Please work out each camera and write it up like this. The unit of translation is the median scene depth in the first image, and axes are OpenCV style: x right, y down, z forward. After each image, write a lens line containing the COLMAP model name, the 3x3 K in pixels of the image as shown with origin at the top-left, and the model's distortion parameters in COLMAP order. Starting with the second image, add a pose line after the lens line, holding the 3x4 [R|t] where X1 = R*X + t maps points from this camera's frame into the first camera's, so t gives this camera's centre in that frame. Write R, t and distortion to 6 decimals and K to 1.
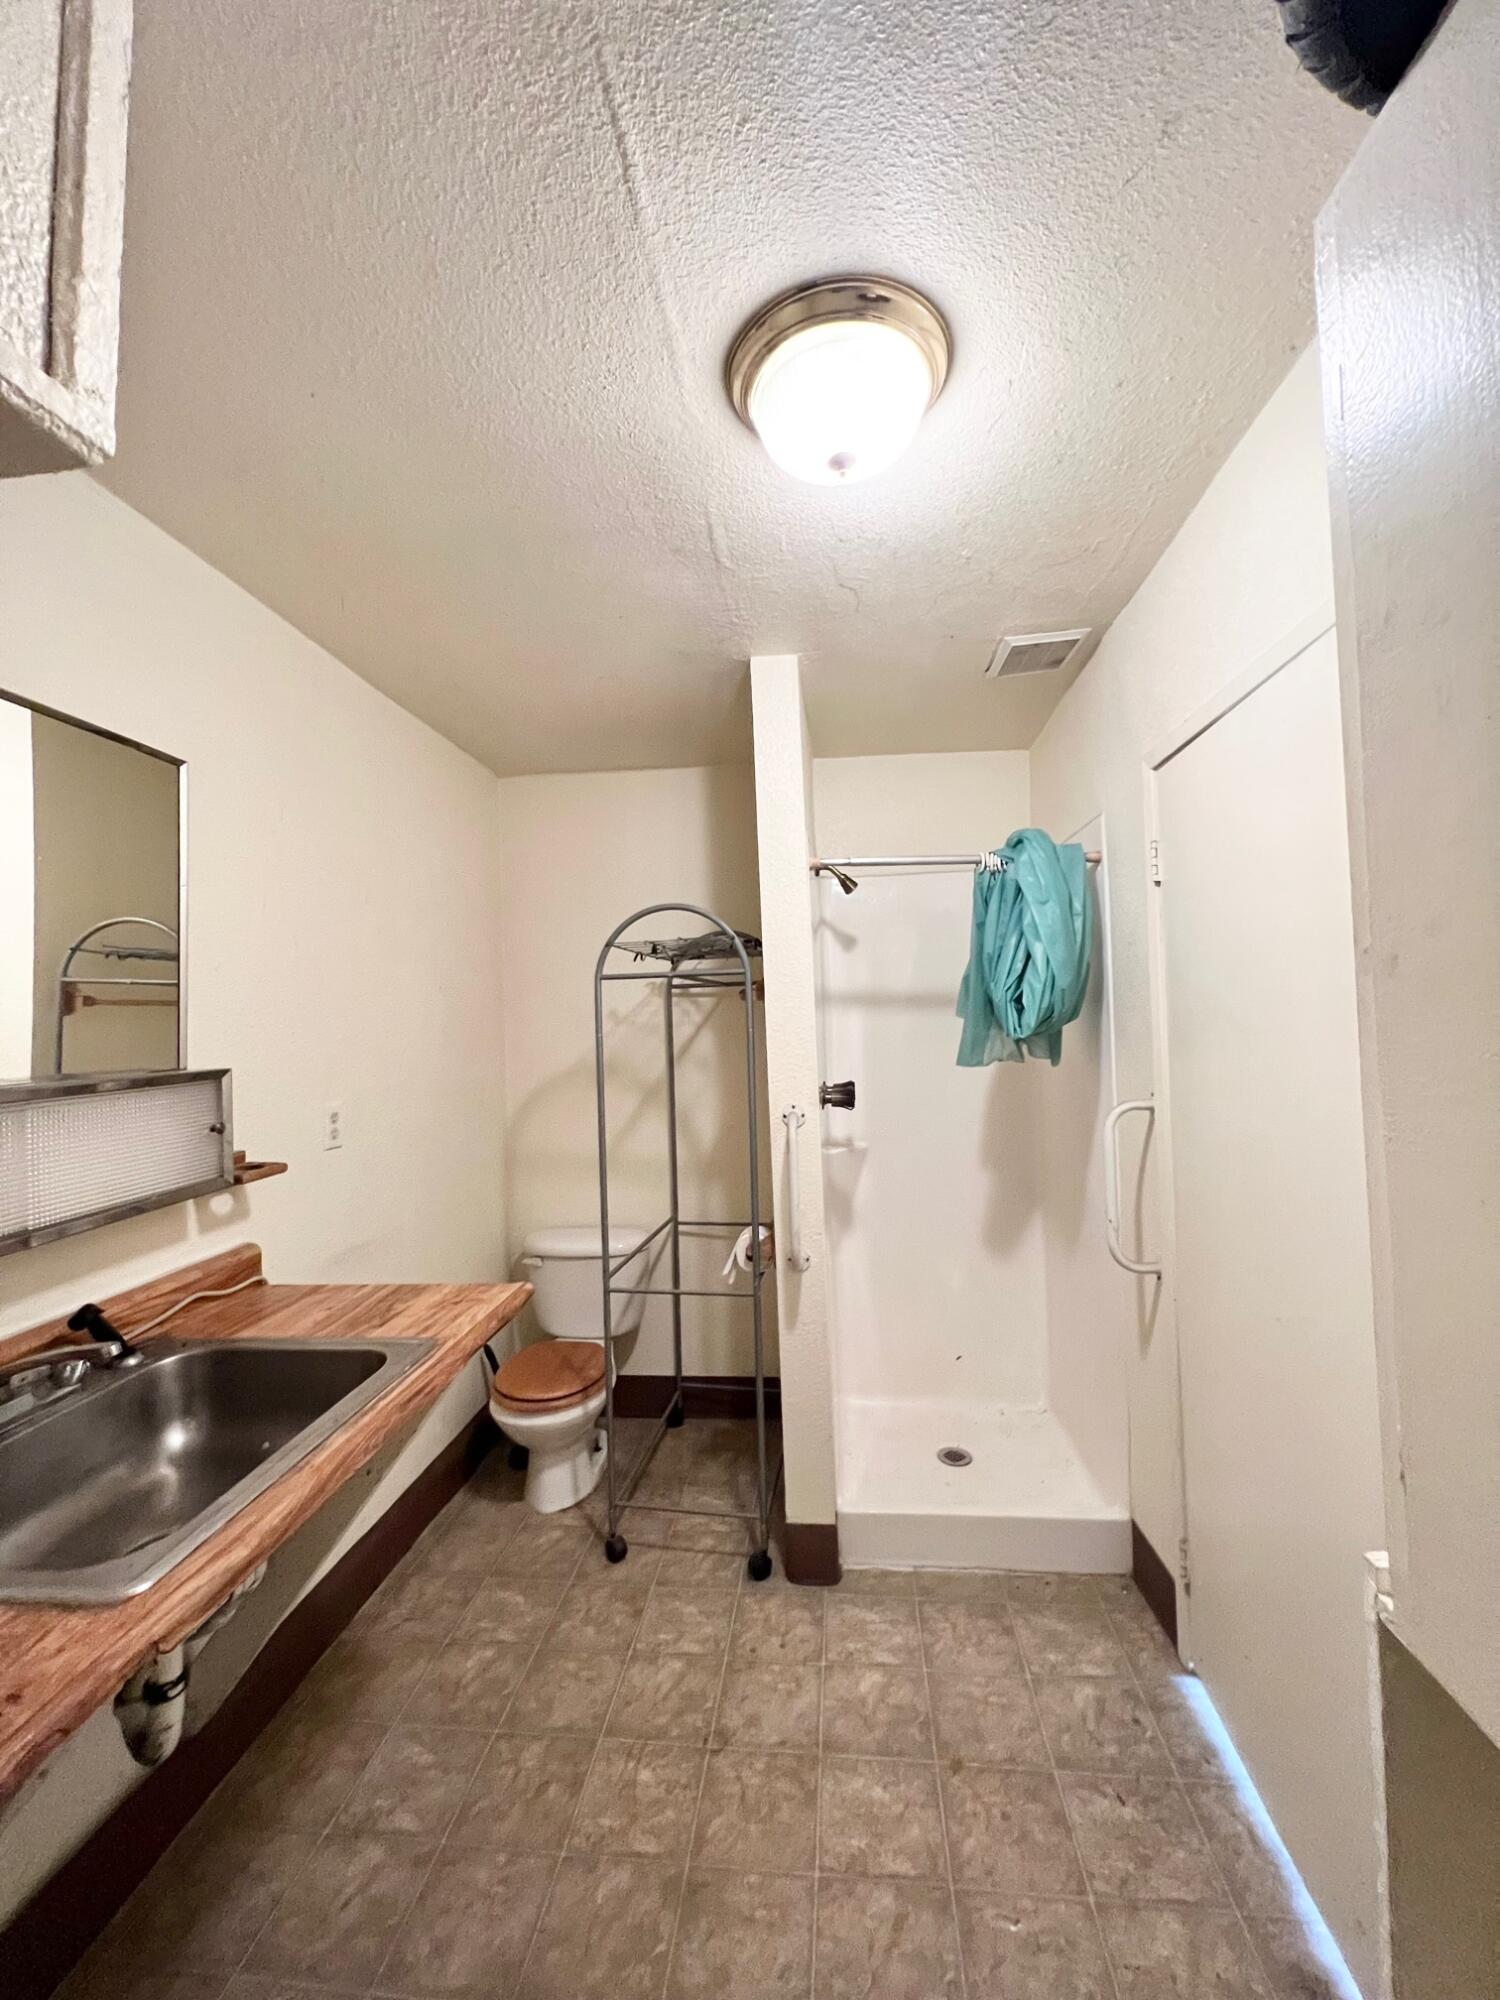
lens RADIAL K [[805.8, 0, 749.1], [0, 805.8, 996.3], [0, 0, 1]] dist [0.001846, -0.000642]
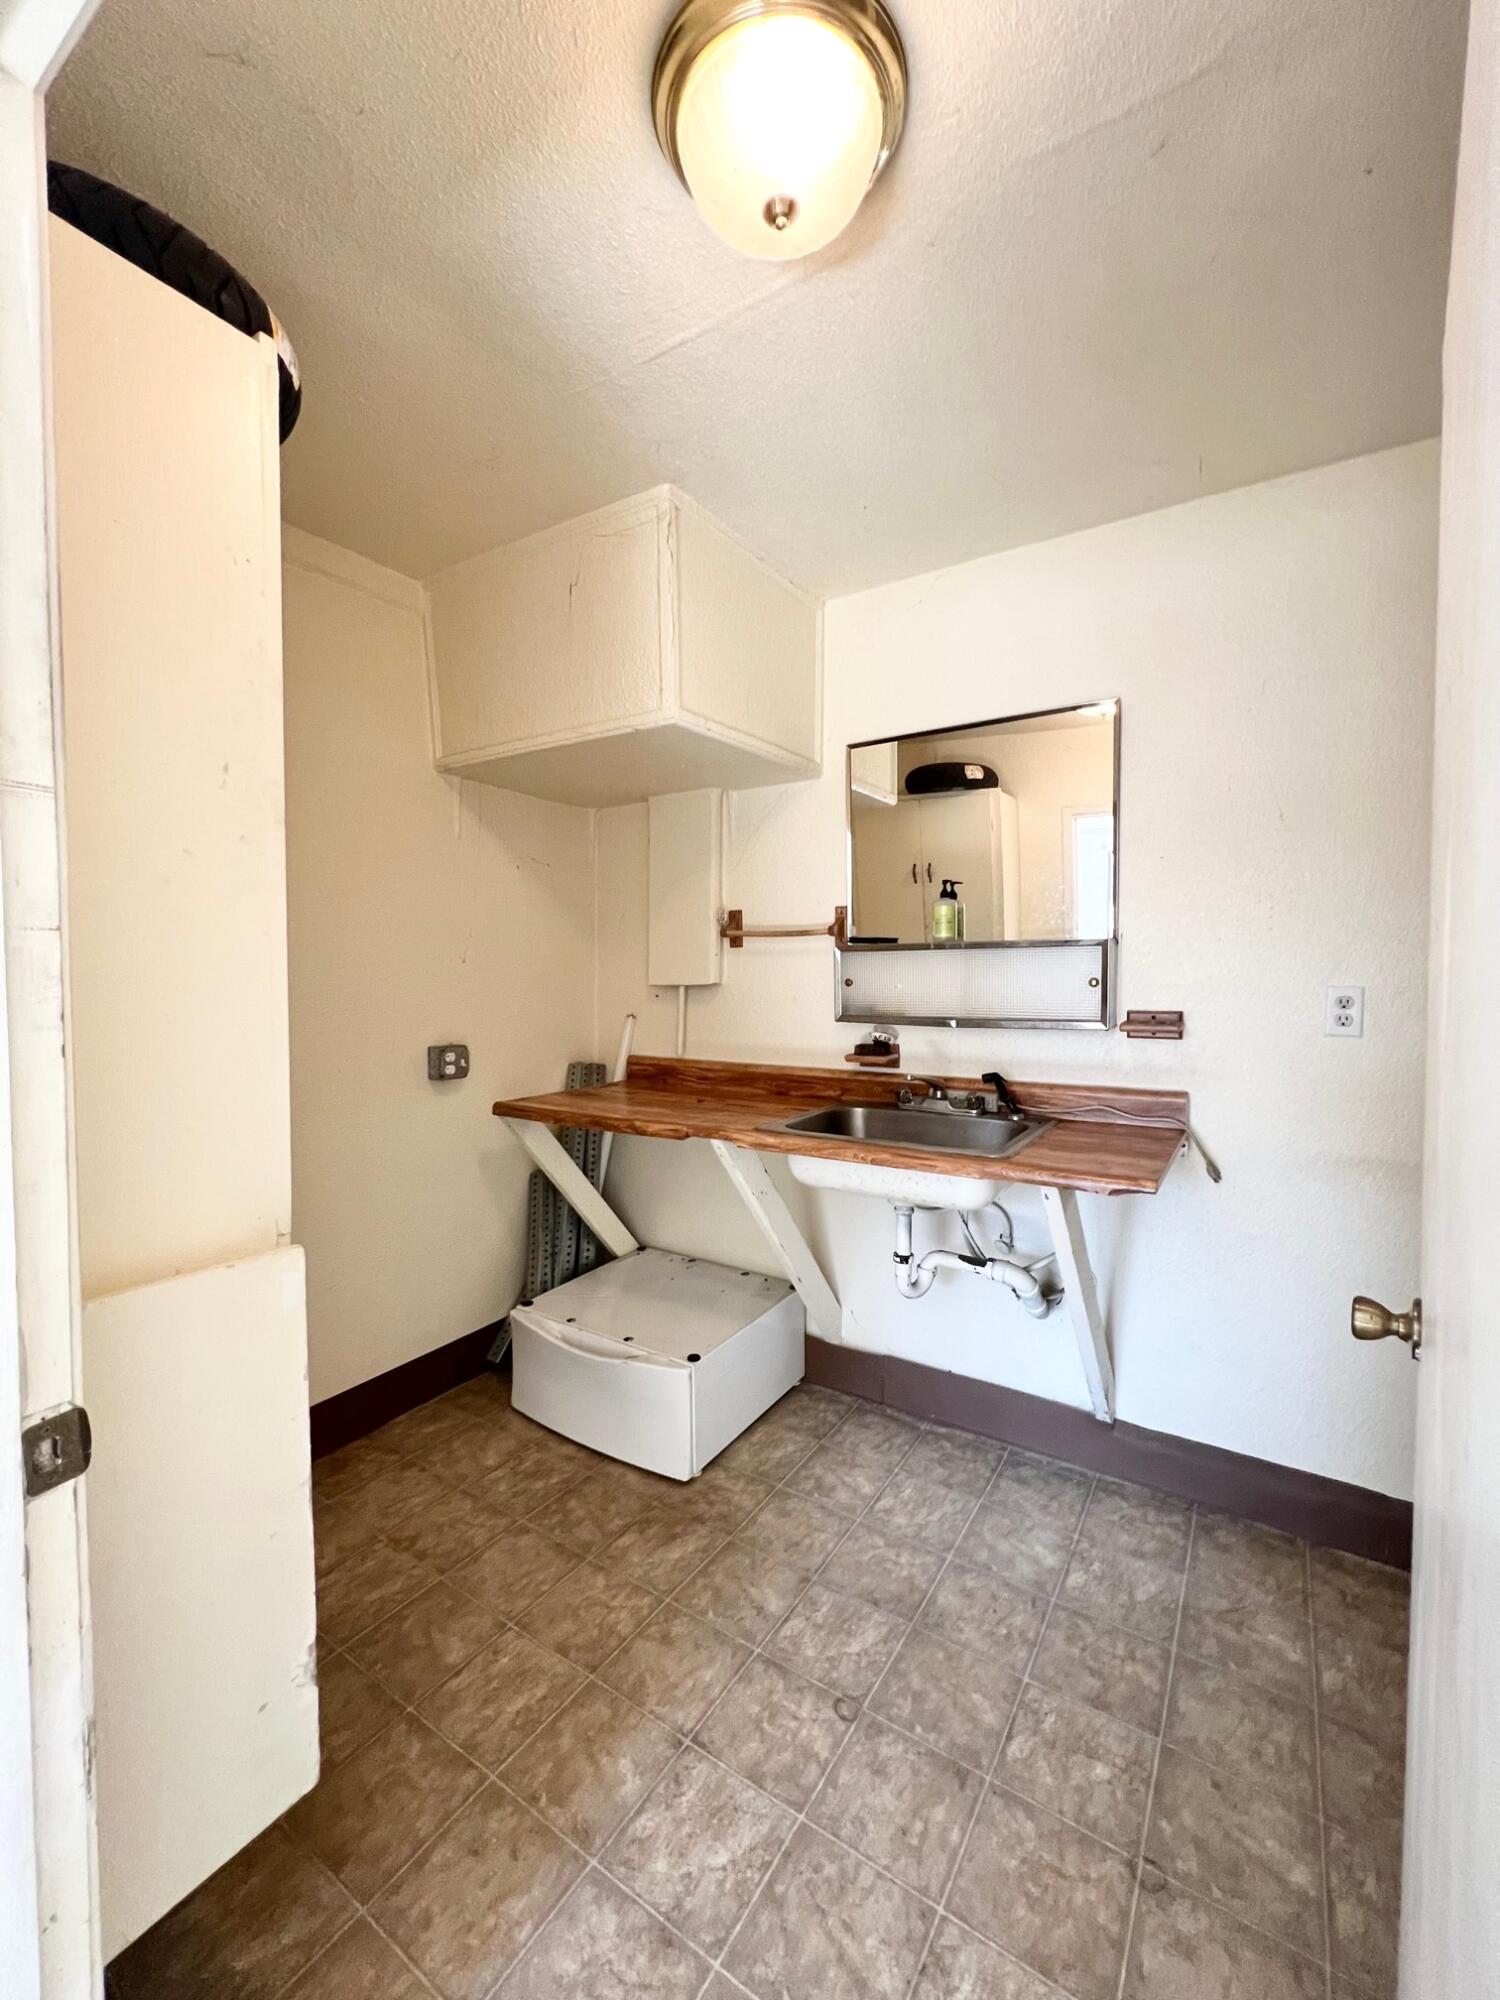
lens RADIAL K [[812.5, 0, 747.6], [0, 812.5, 988.7], [0, 0, 1]] dist [-0.000054, -0.000027]
pose [[-0.455767, 0.053102, -0.888514, 0.803474], [0.041322, 0.998405, 0.038473, 0.102052], [0.889140, -0.019180, -0.457234, 1.141930]]
